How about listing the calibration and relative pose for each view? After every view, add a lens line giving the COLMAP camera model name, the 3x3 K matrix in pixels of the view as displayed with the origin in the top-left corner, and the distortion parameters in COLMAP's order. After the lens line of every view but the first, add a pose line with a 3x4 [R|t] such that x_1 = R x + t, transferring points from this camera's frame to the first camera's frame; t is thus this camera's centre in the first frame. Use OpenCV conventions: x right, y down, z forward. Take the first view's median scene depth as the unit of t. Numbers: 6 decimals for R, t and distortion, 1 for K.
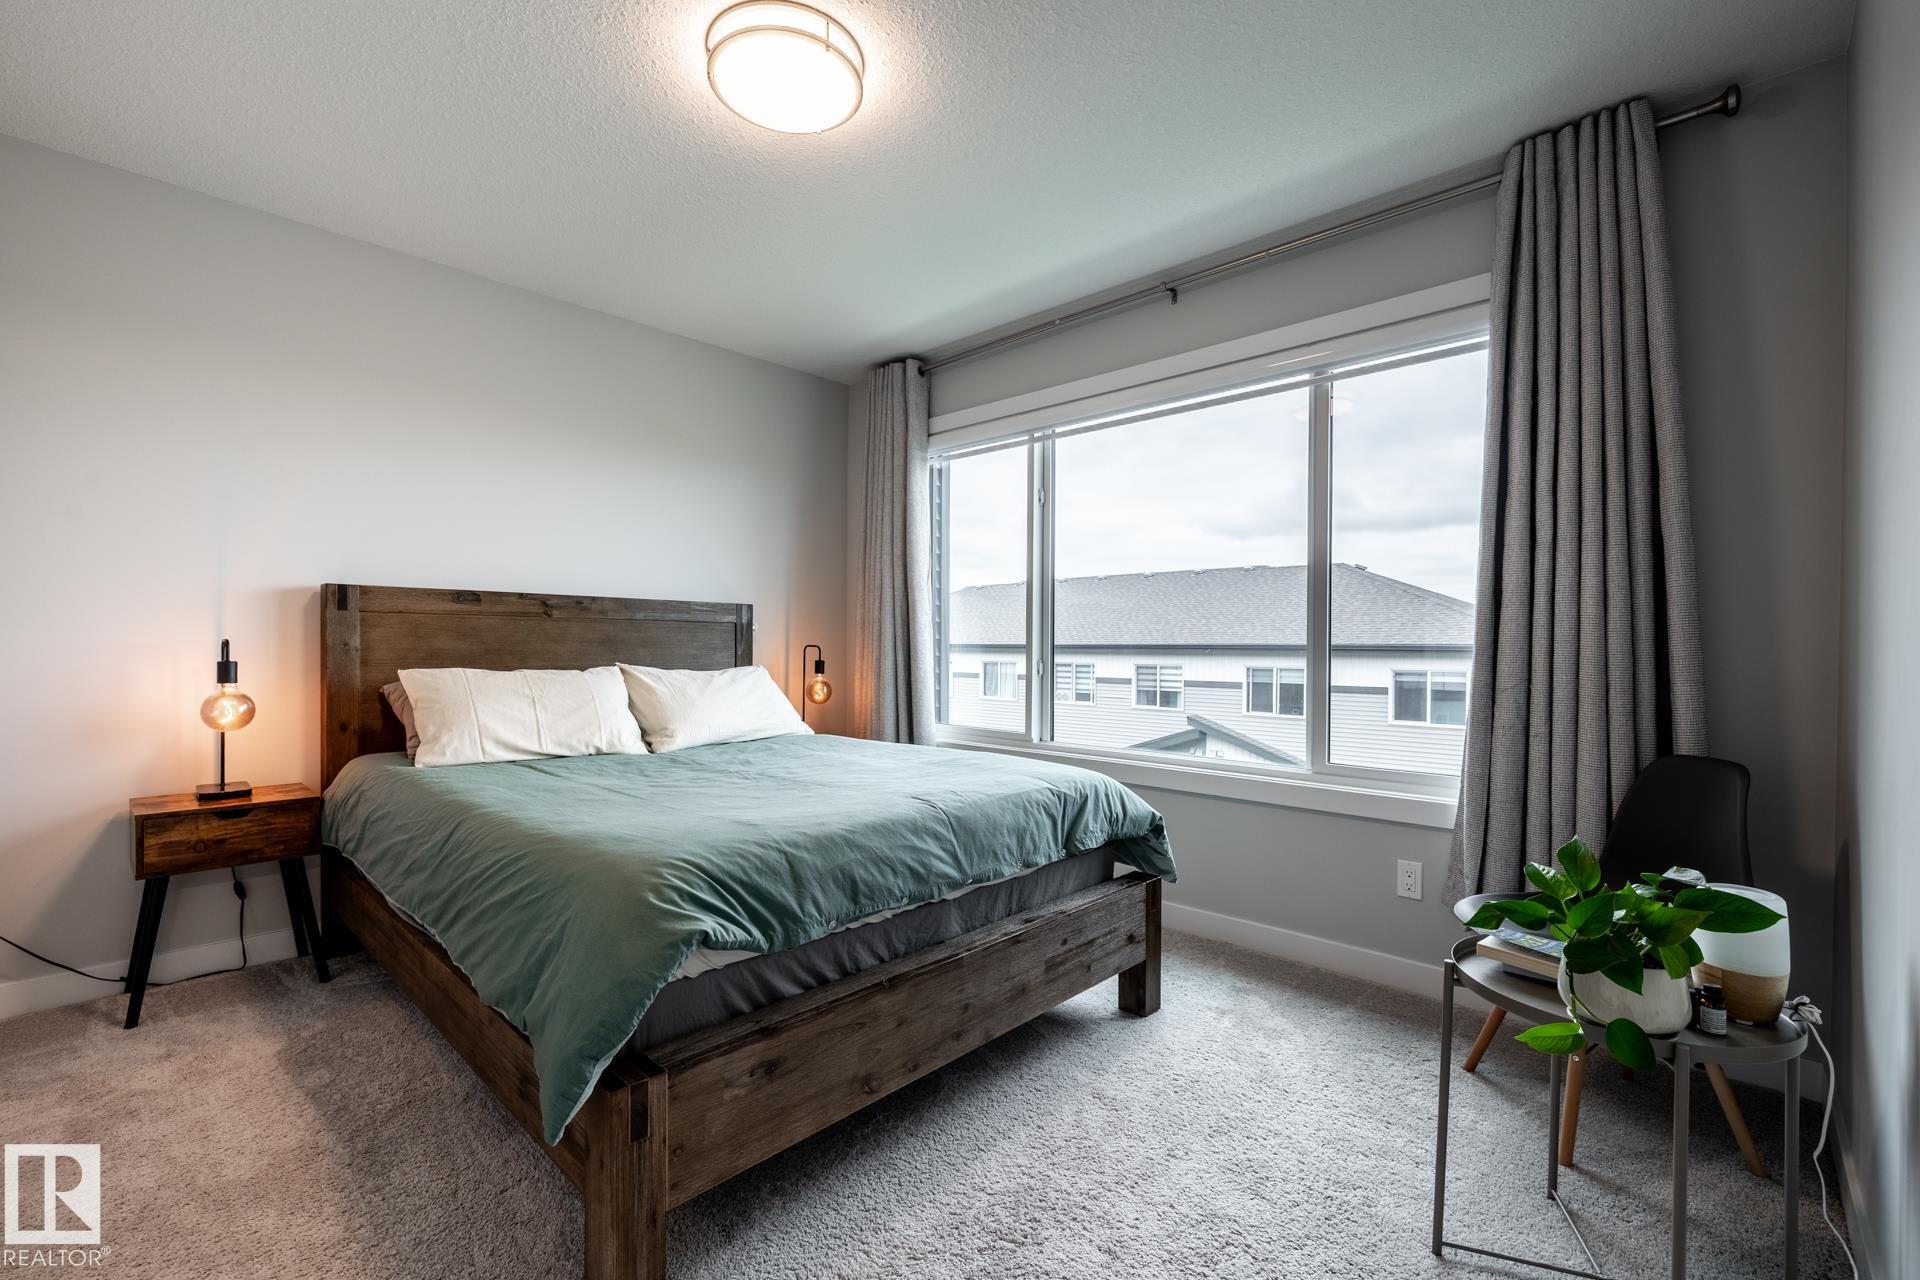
lens RADIAL K [[823.4, 0, 1002.9], [0, 823.4, 640.3], [0, 0, 1]] dist [-0.009109, 0.003390]
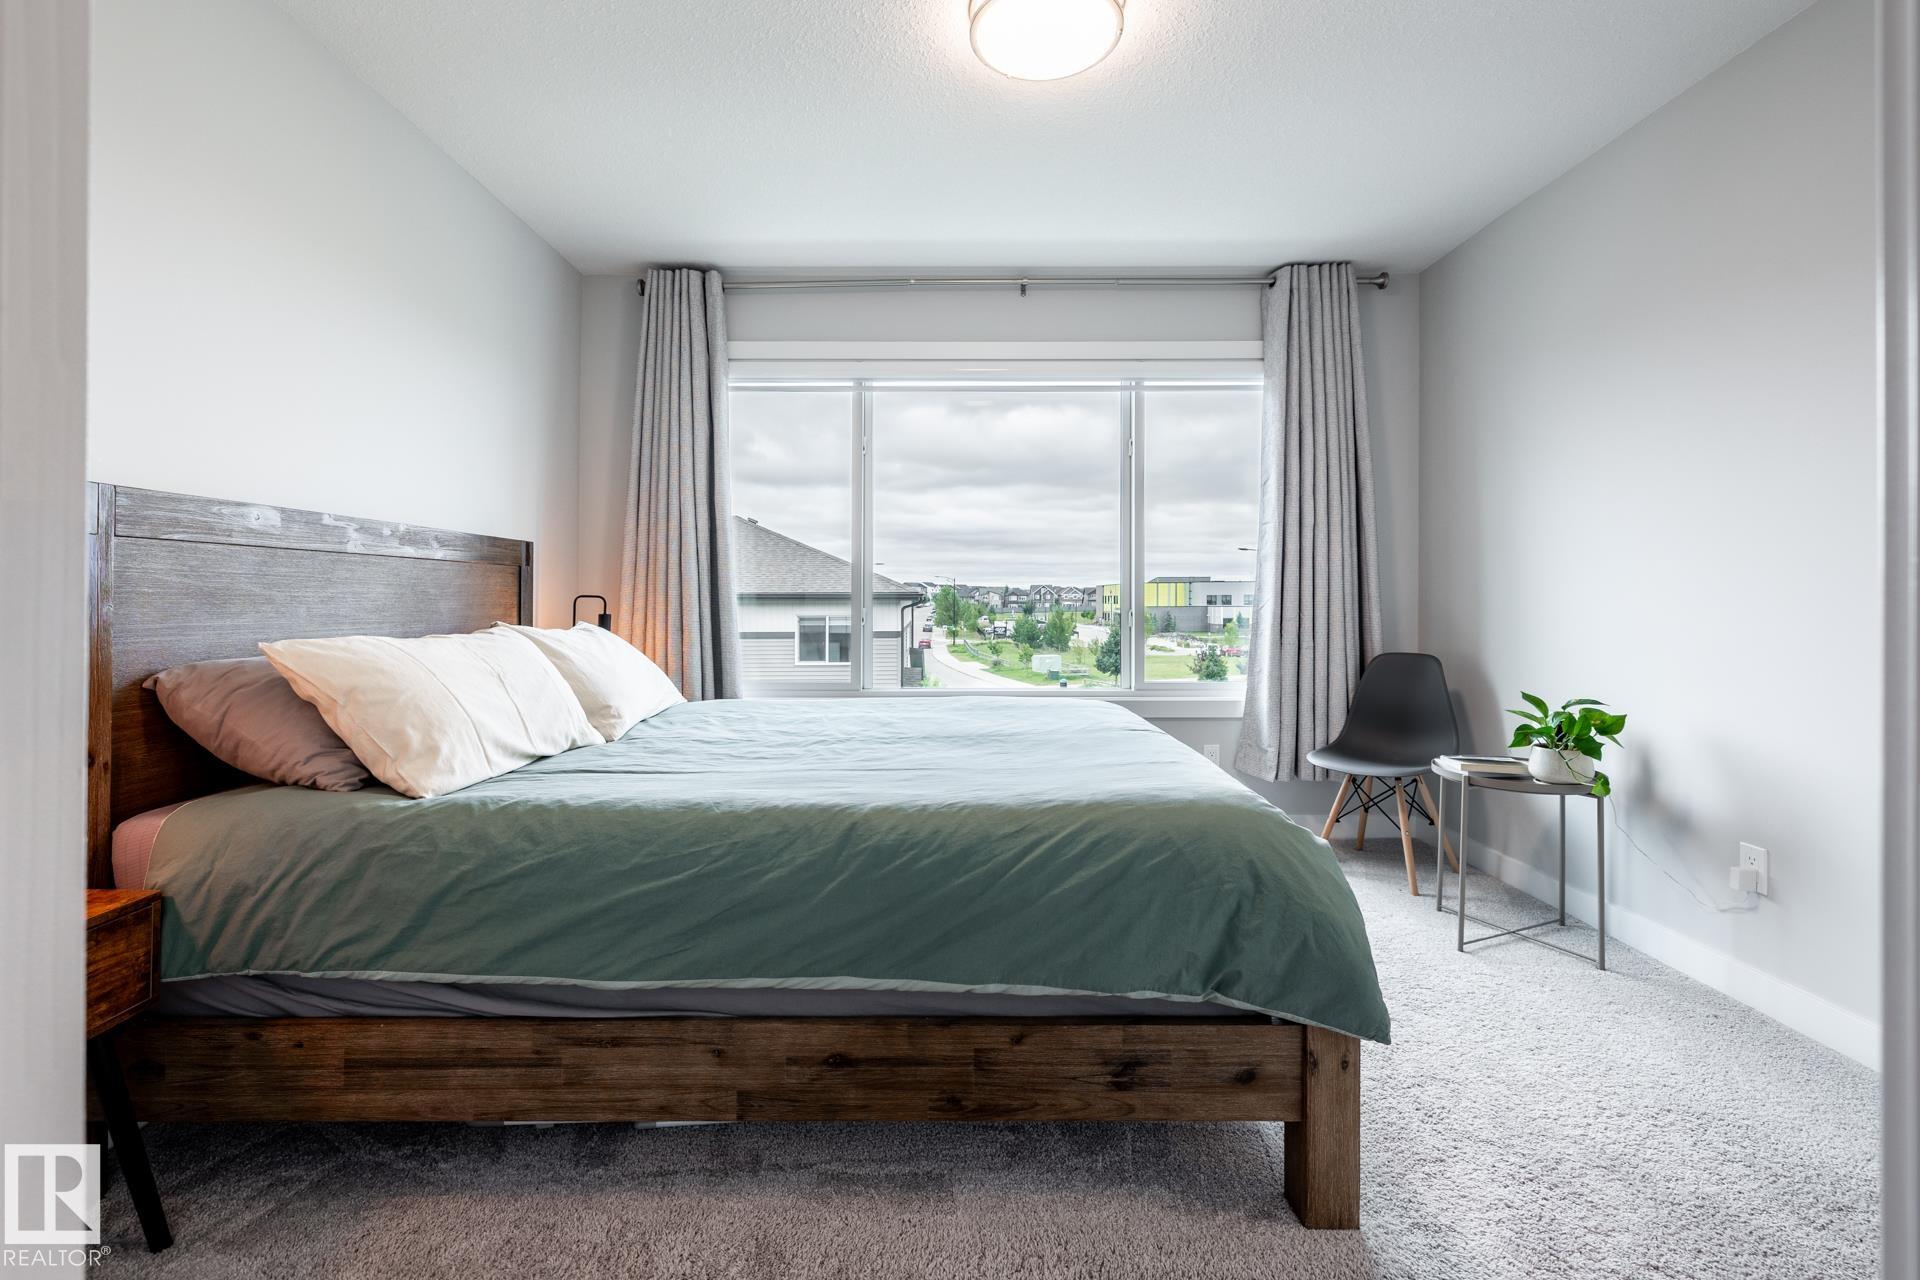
lens RADIAL K [[823.4, 0, 959.0], [0, 823.4, 585.8], [0, 0, 1]] dist [-0.009109, 0.003390]
pose [[0.732647, 0.000303, 0.680608, -0.517554], [0.003111, 0.999988, -0.003793, 0.000432], [-0.680601, 0.004897, 0.732638, 0.174173]]
